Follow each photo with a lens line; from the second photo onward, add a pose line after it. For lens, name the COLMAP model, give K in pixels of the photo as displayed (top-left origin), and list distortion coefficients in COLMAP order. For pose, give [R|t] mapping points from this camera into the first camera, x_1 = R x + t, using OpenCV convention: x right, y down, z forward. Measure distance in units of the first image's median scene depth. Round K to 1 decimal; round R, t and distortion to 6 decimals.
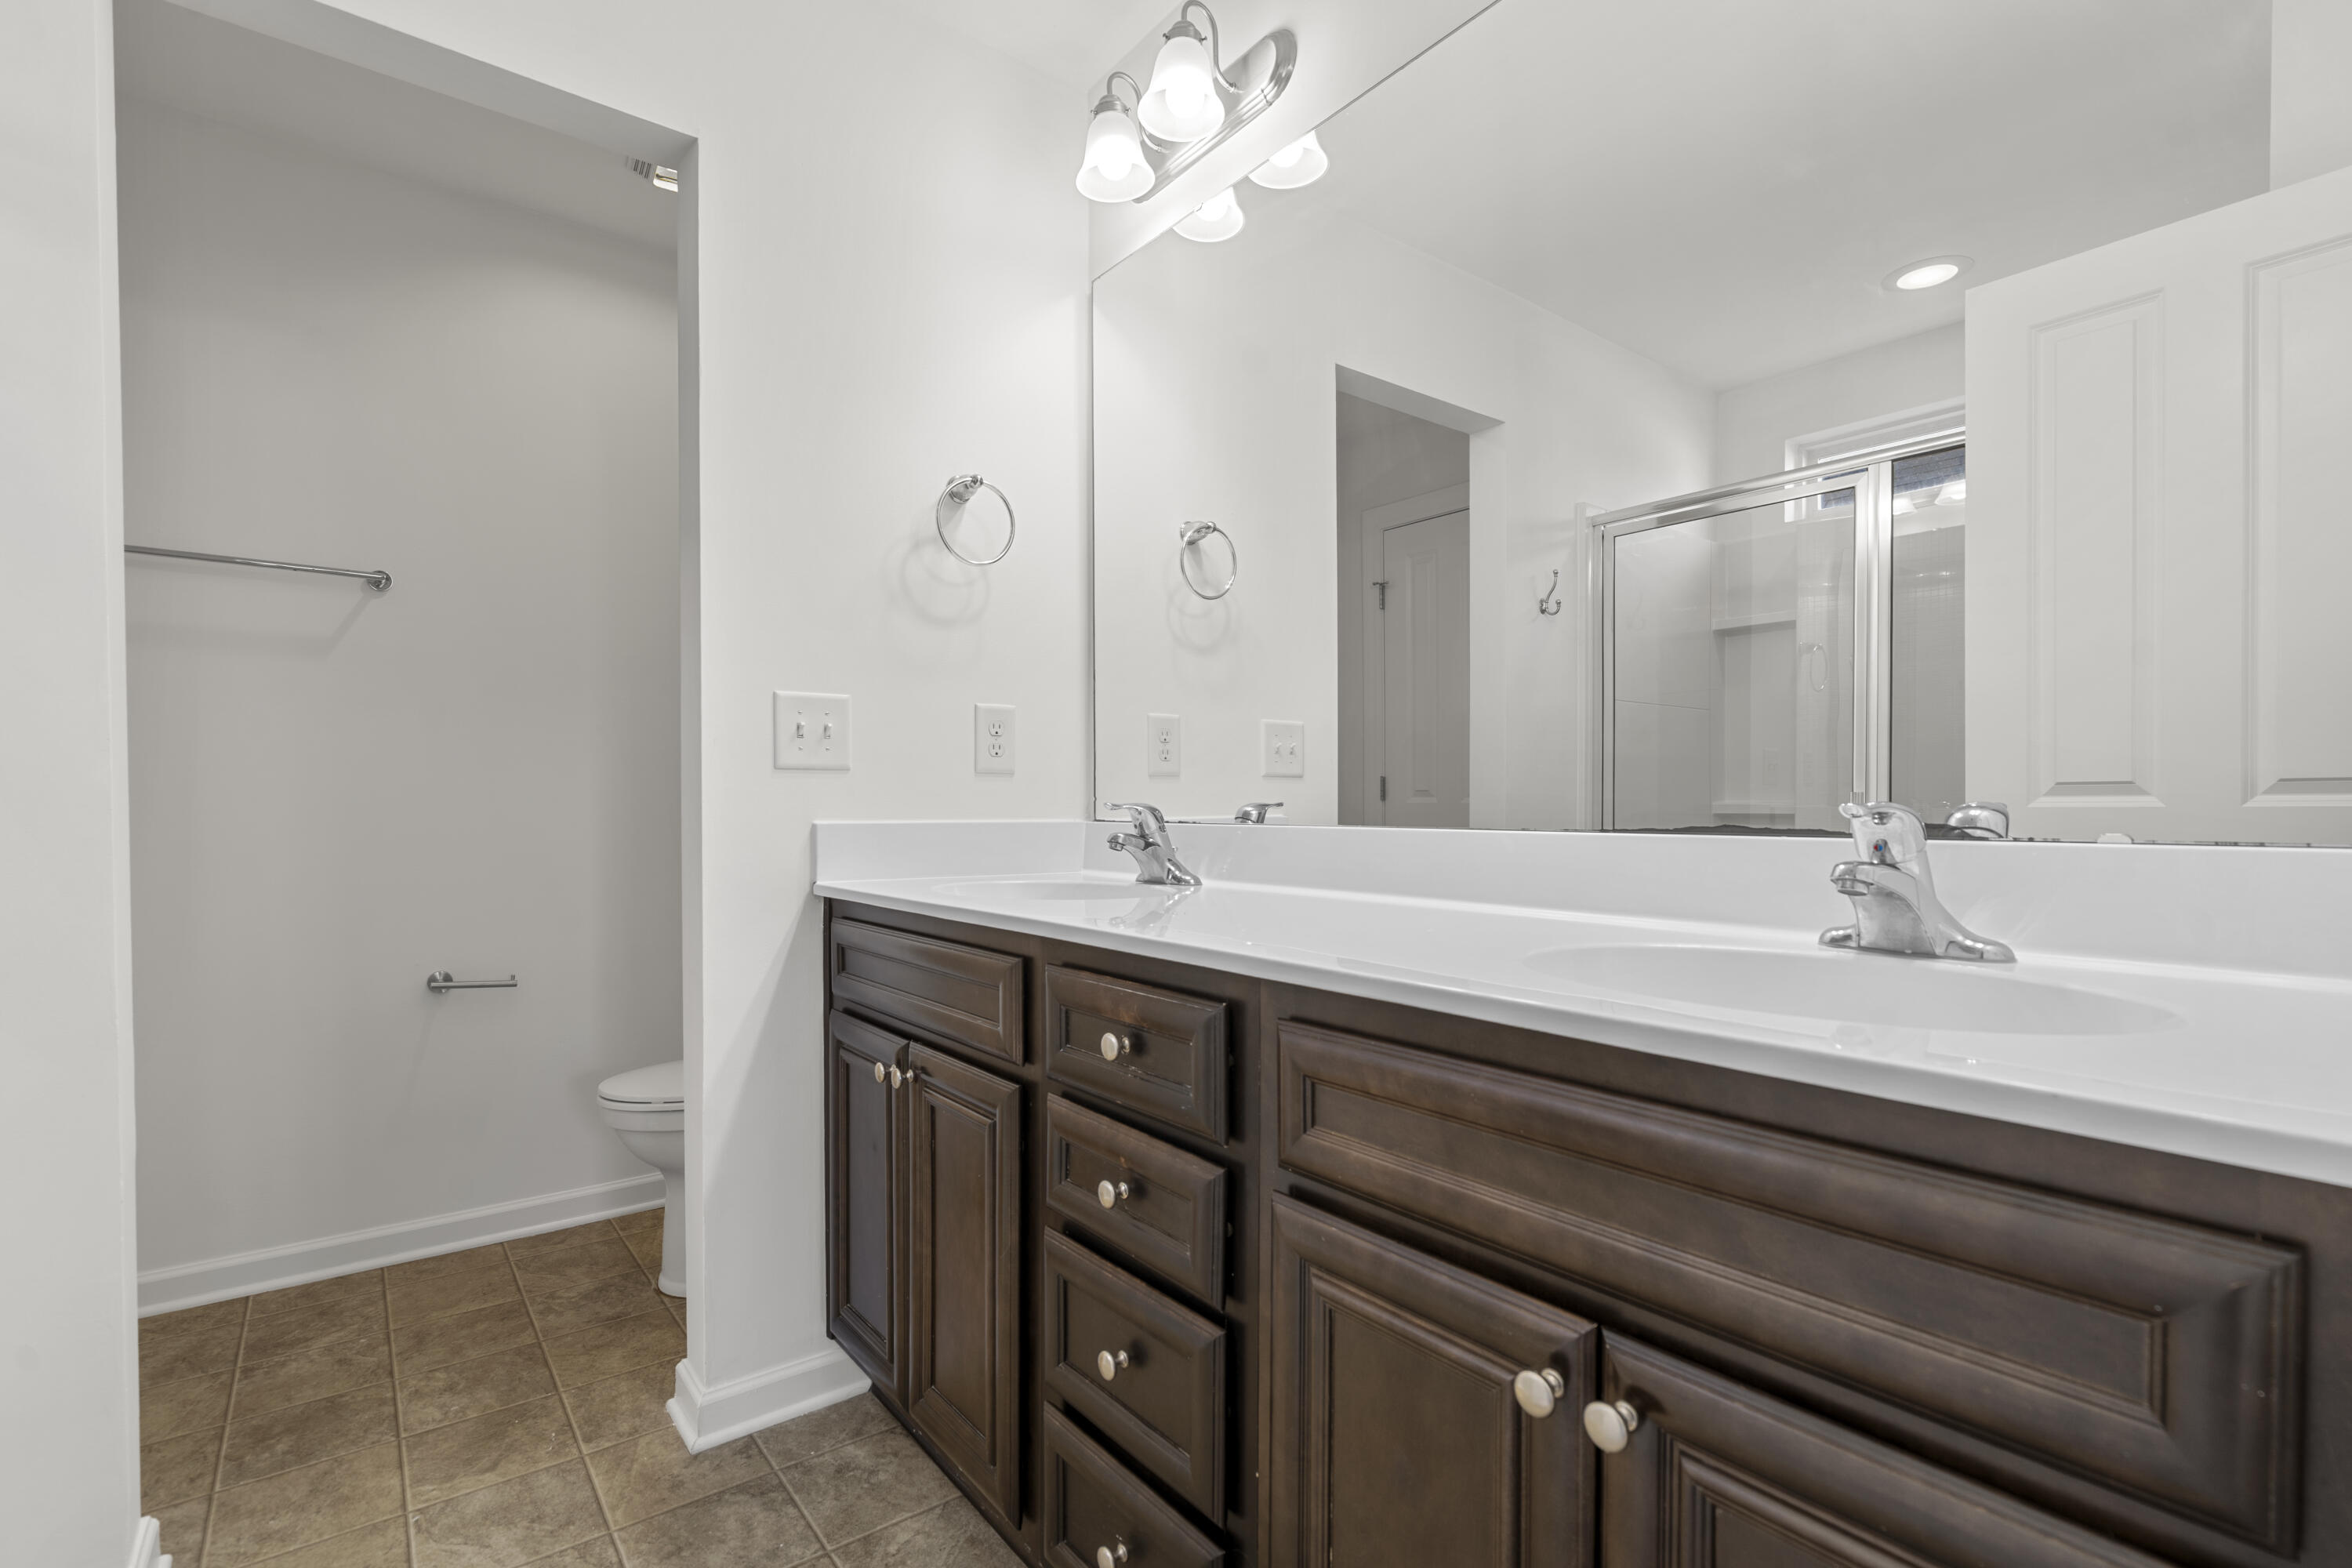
lens RADIAL K [[1057.2, 0, 1141.1], [0, 1057.2, 809.9], [0, 0, 1]] dist [-0.001357, -0.000014]
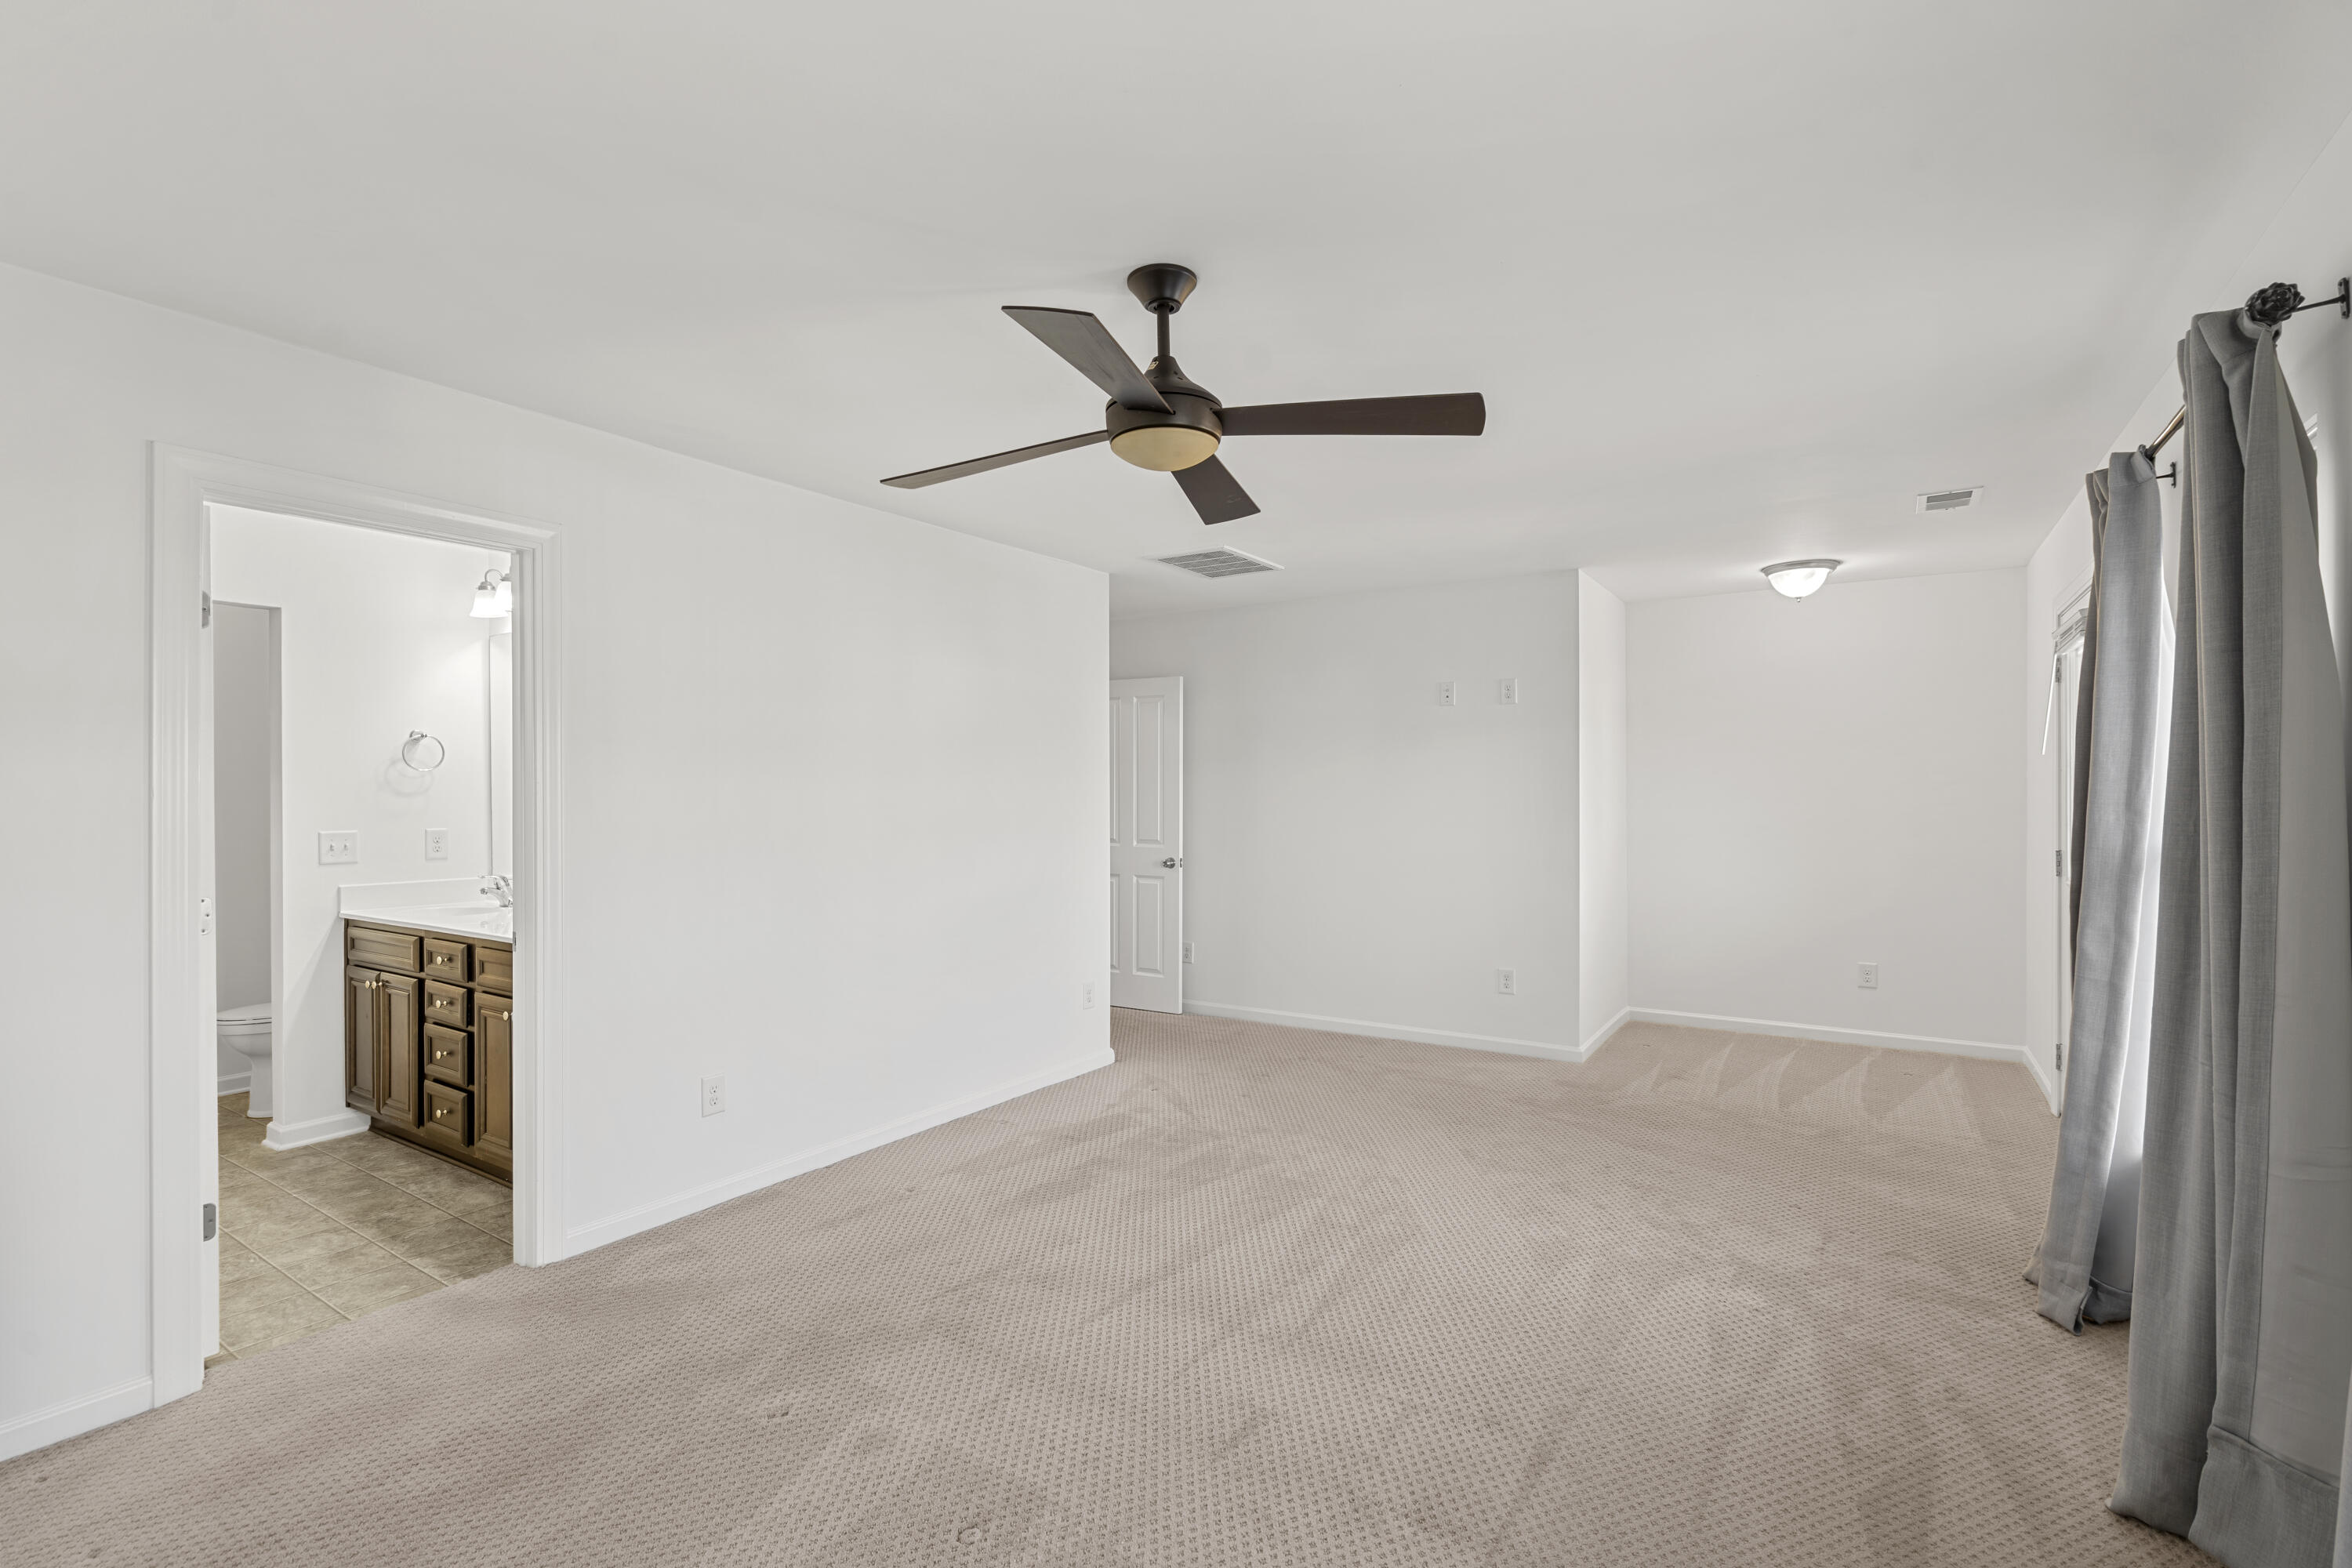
lens RADIAL K [[1083.8, 0, 1176.0], [0, 1083.8, 784.0], [0, 0, 1]] dist [0.000970, 0.000381]
pose [[0.940169, -0.002687, 0.340697, 0.631921], [0.003817, 0.999989, -0.002647, -0.206766], [-0.340686, 0.003789, 0.940169, -1.941785]]
